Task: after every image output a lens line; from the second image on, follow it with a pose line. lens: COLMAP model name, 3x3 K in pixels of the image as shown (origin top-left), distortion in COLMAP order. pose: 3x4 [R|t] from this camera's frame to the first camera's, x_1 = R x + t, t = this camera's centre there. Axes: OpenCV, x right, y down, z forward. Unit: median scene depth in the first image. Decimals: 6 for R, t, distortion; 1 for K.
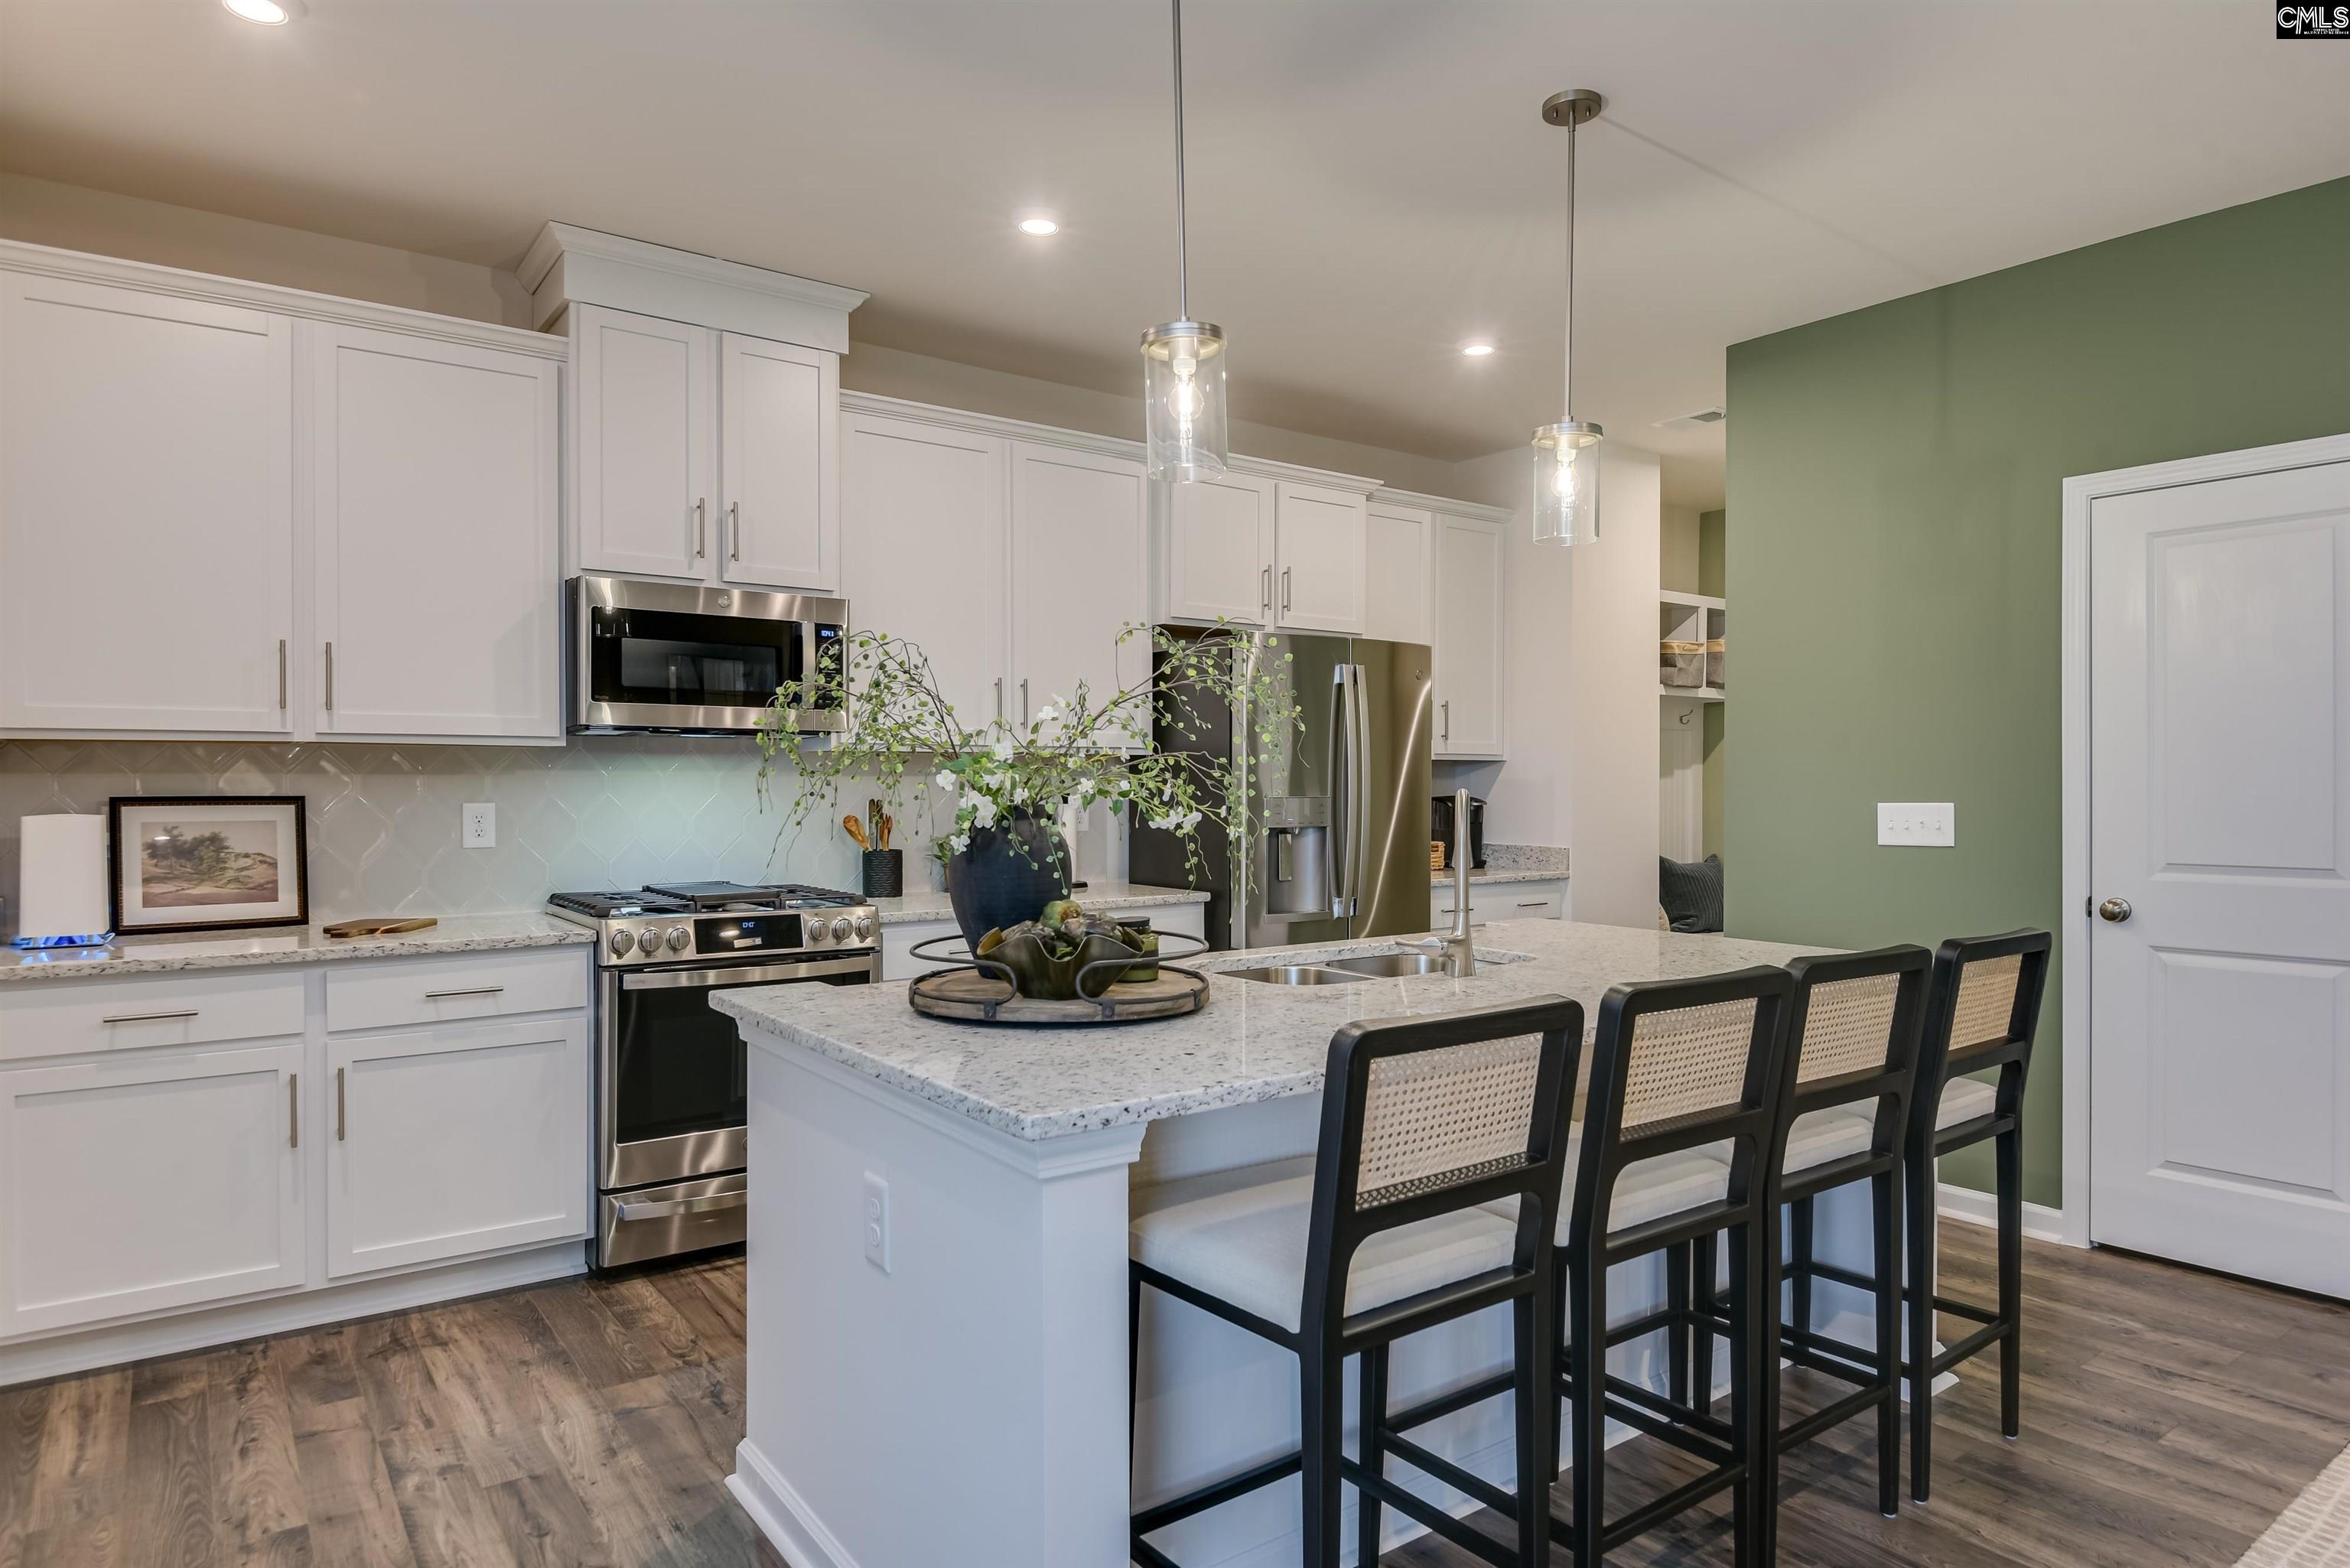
lens RADIAL K [[1370.5, 0, 1178.6], [0, 1370.5, 785.2], [0, 0, 1]] dist [-0.003703, -0.000288]
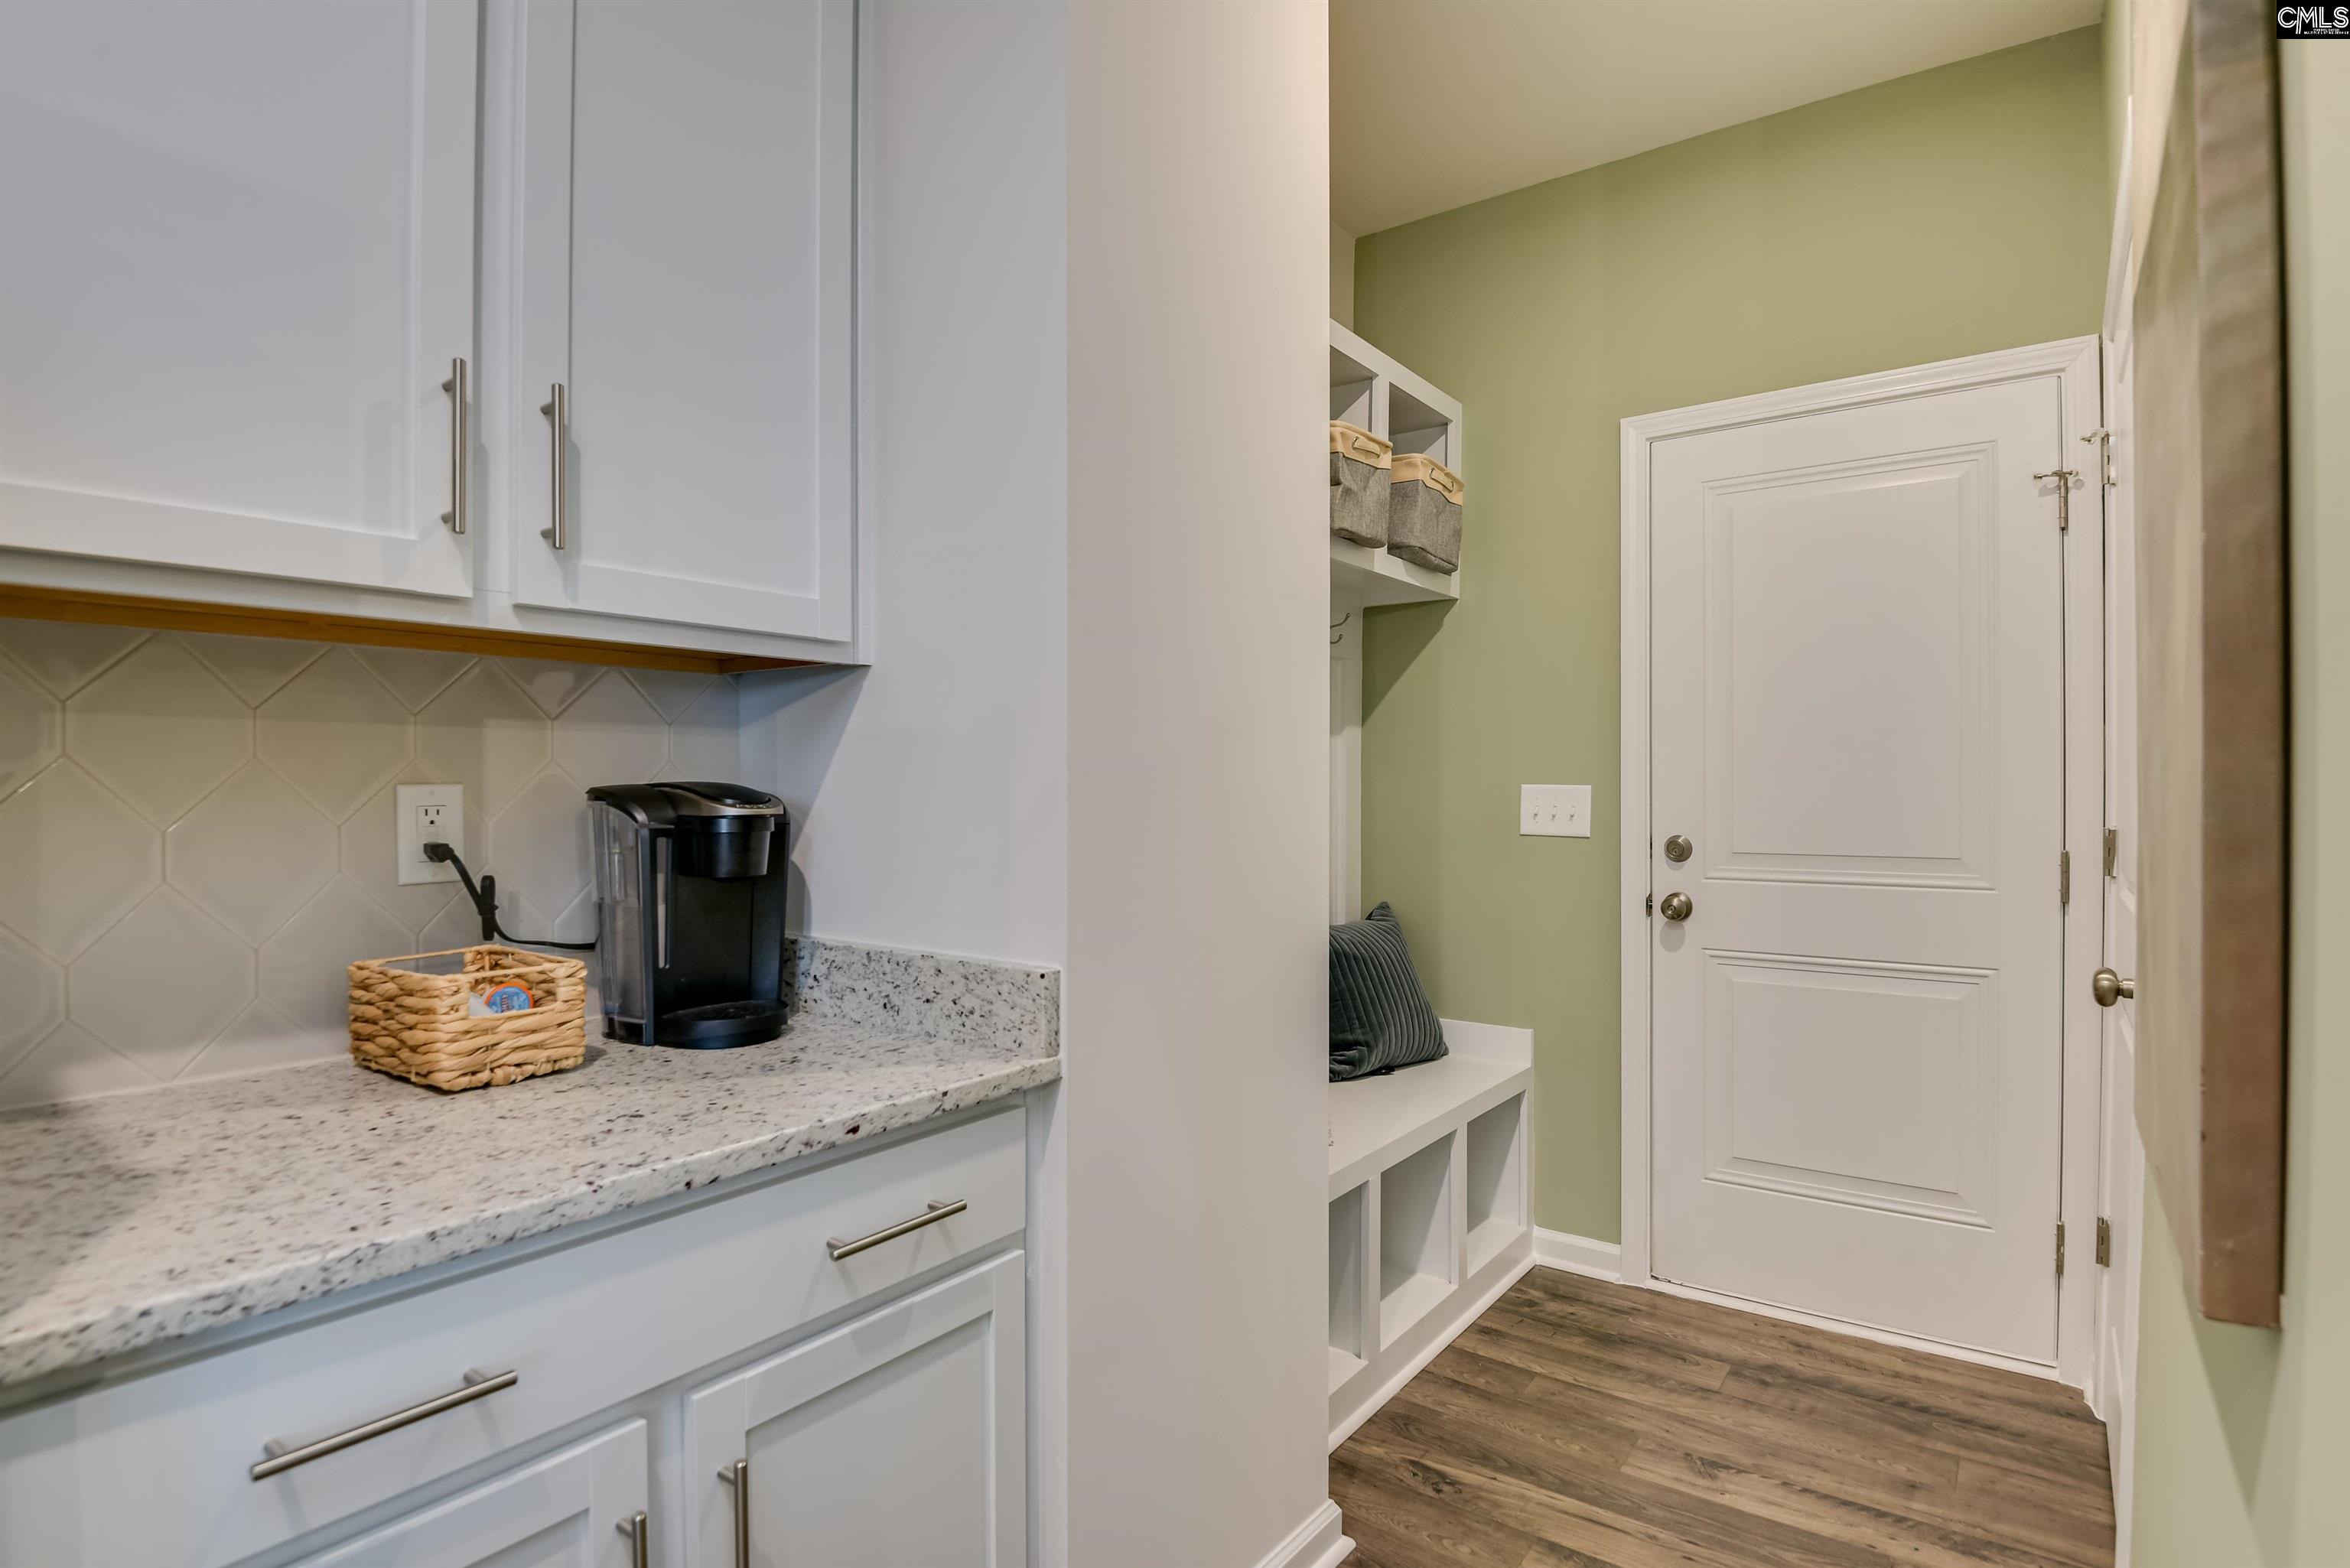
lens RADIAL K [[1192.3, 0, 1176.1], [0, 1192.3, 791.3], [0, 0, 1]] dist [-0.000623, -0.000166]
pose [[0.955583, 0.000919, 0.294720, 0.231234], [-0.003337, 0.999965, 0.007701, 0.007599], [-0.294702, -0.008343, 0.955553, 0.746843]]
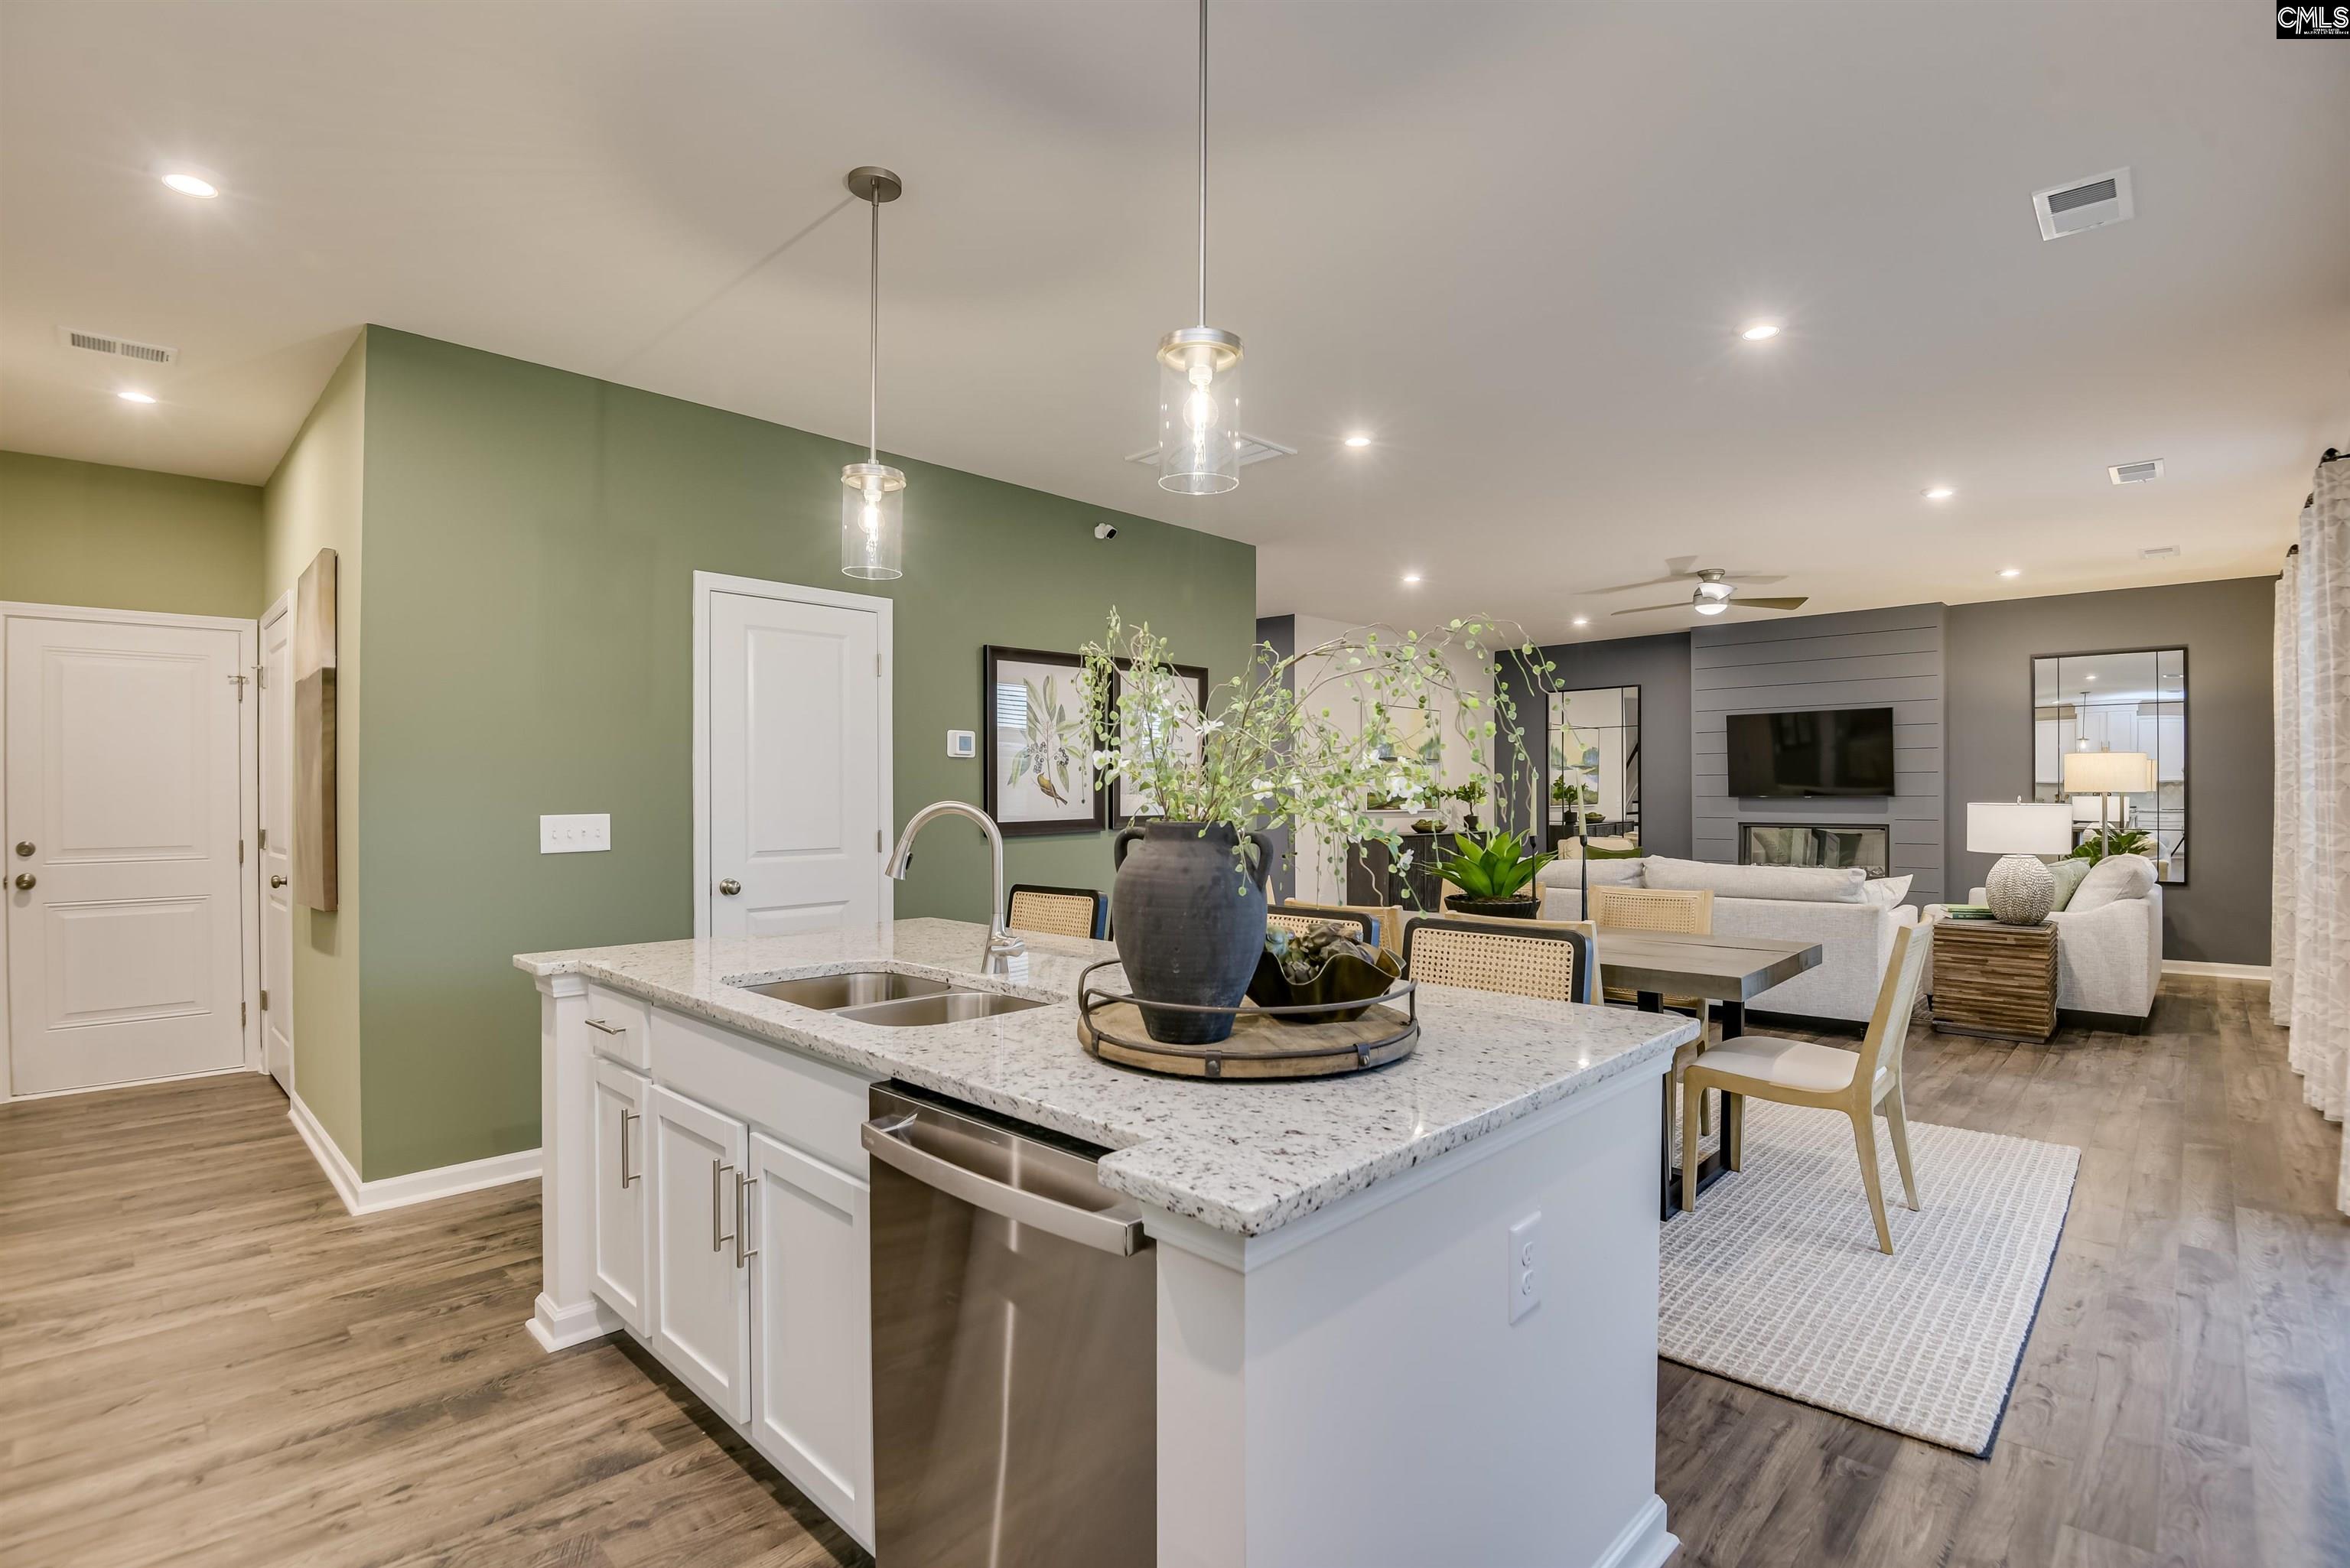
lens RADIAL K [[1080.7, 0, 1175.9], [0, 1080.7, 797.0], [0, 0, 1]] dist [-0.023840, -0.000473]
pose [[-0.158018, -0.001133, 0.987436, -0.301781], [0.005734, 0.999981, 0.002065, -0.000674], [-0.987420, 0.005988, -0.158009, 0.451036]]
